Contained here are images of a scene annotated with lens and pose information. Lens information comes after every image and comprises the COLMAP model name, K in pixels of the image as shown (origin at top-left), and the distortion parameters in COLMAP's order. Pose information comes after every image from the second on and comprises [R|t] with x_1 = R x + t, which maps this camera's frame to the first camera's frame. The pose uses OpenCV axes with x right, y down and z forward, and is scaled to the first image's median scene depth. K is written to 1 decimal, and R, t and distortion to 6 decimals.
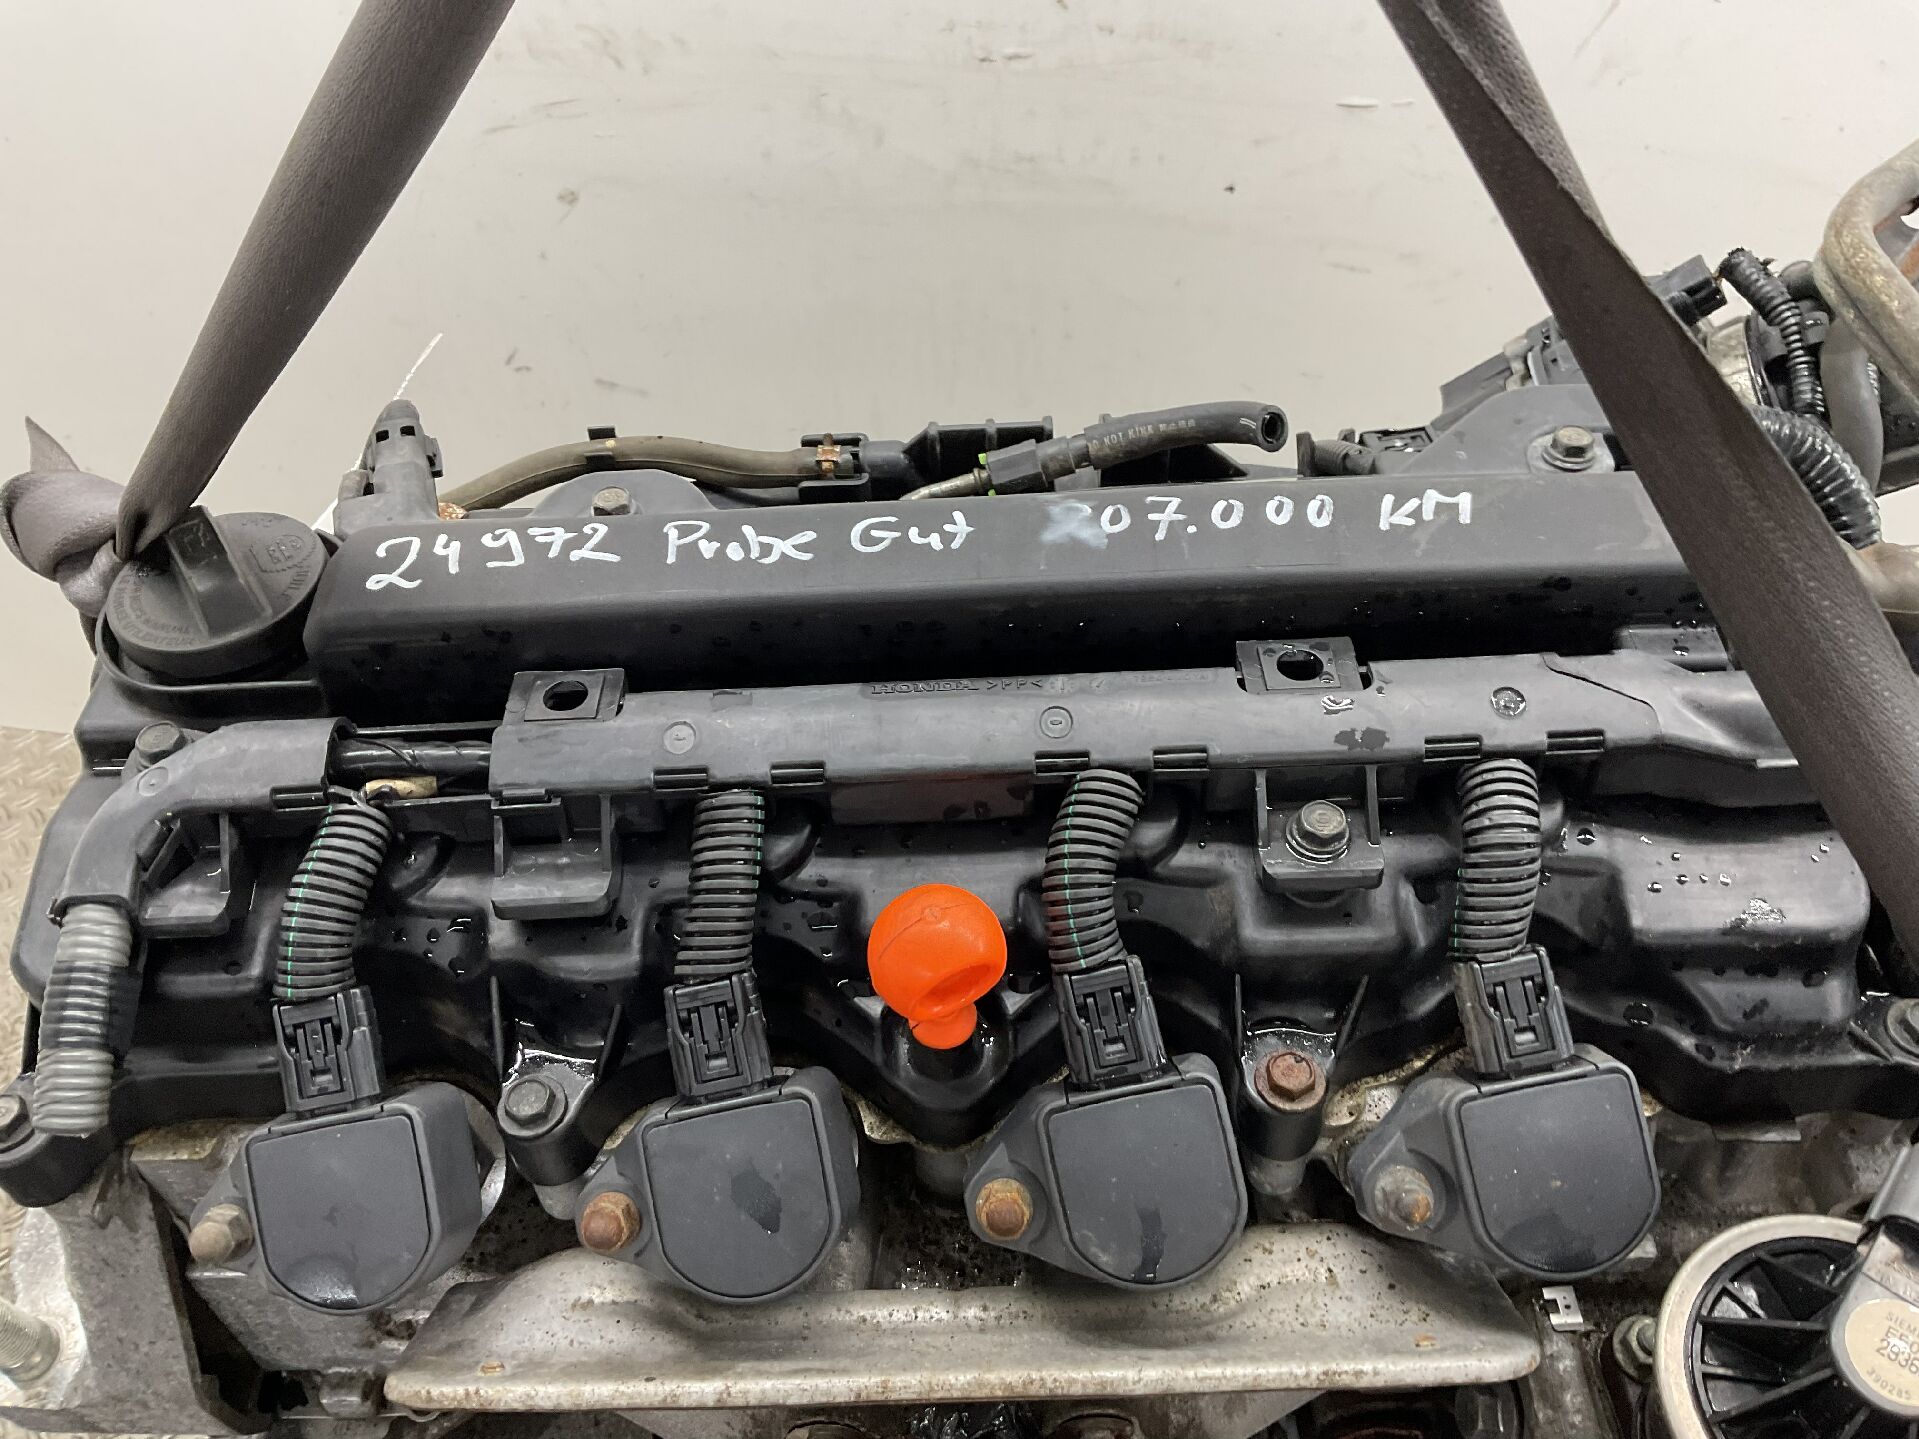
lens RADIAL K [[1581.1, 0, 955.8], [0, 1581.1, 720.7], [0, 0, 1]] dist [0.070439, -0.110983]
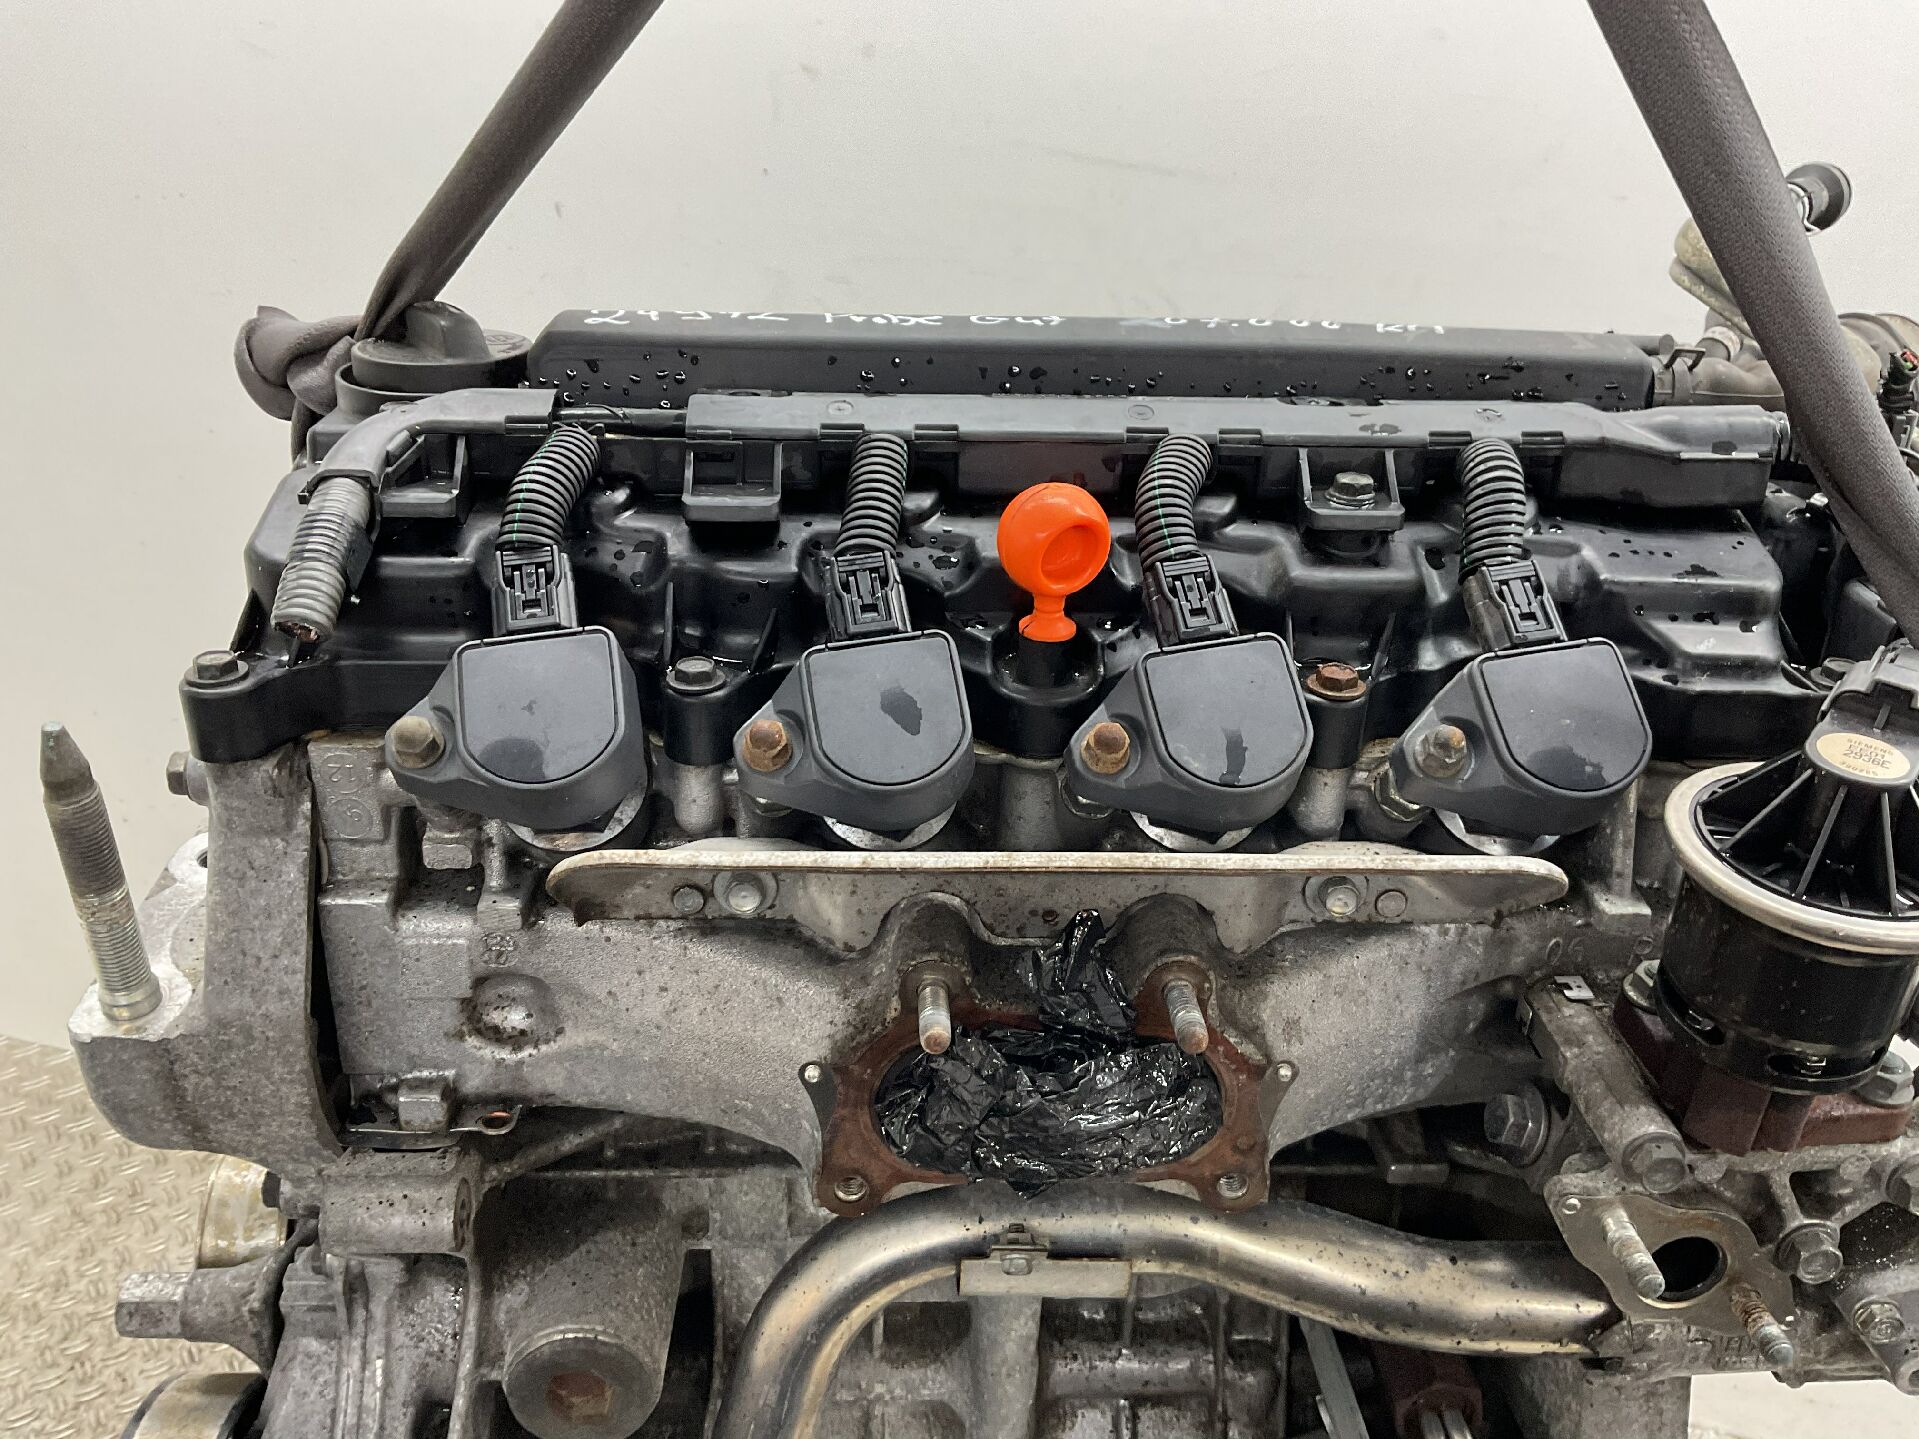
lens RADIAL K [[1599.2, 0, 959.5], [0, 1599.2, 719.5], [0, 0, 1]] dist [0.108204, -0.191674]
pose [[0.996145, 0.056237, 0.067330, -0.152645], [-0.028236, 0.932193, -0.360858, 0.692433], [-0.083058, 0.357566, 0.930187, -0.094466]]
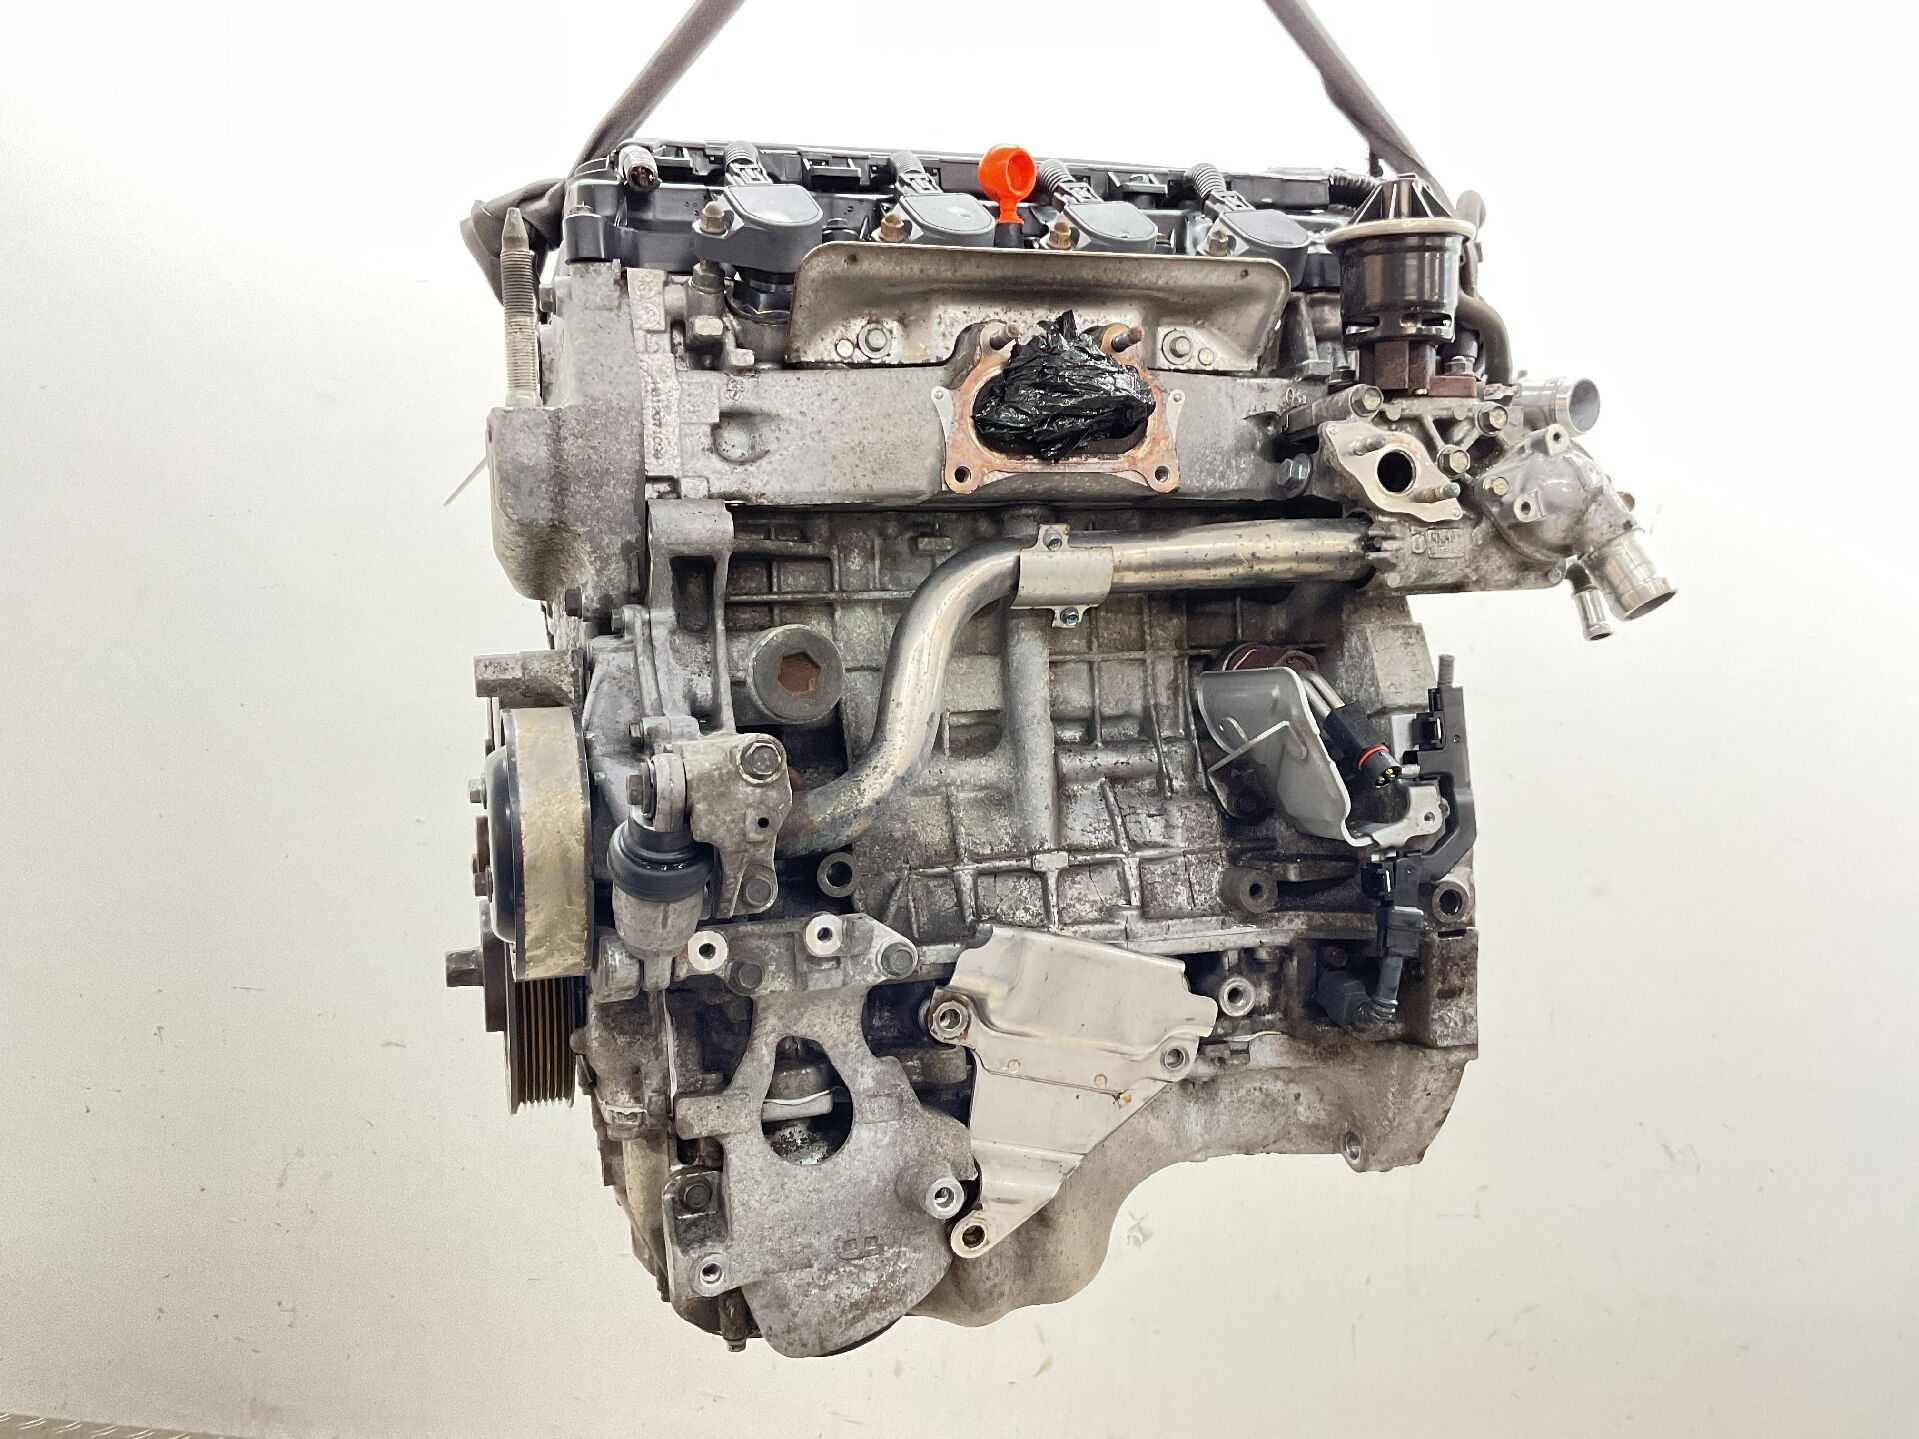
lens RADIAL K [[1599.2, 0, 959.5], [0, 1599.2, 719.5], [0, 0, 1]] dist [0.108204, -0.191674]
pose [[0.960823, 0.001771, 0.277158, -0.720755], [0.198187, 0.694663, -0.691495, 2.278690], [-0.193756, 0.719333, 0.667097, -0.022701]]
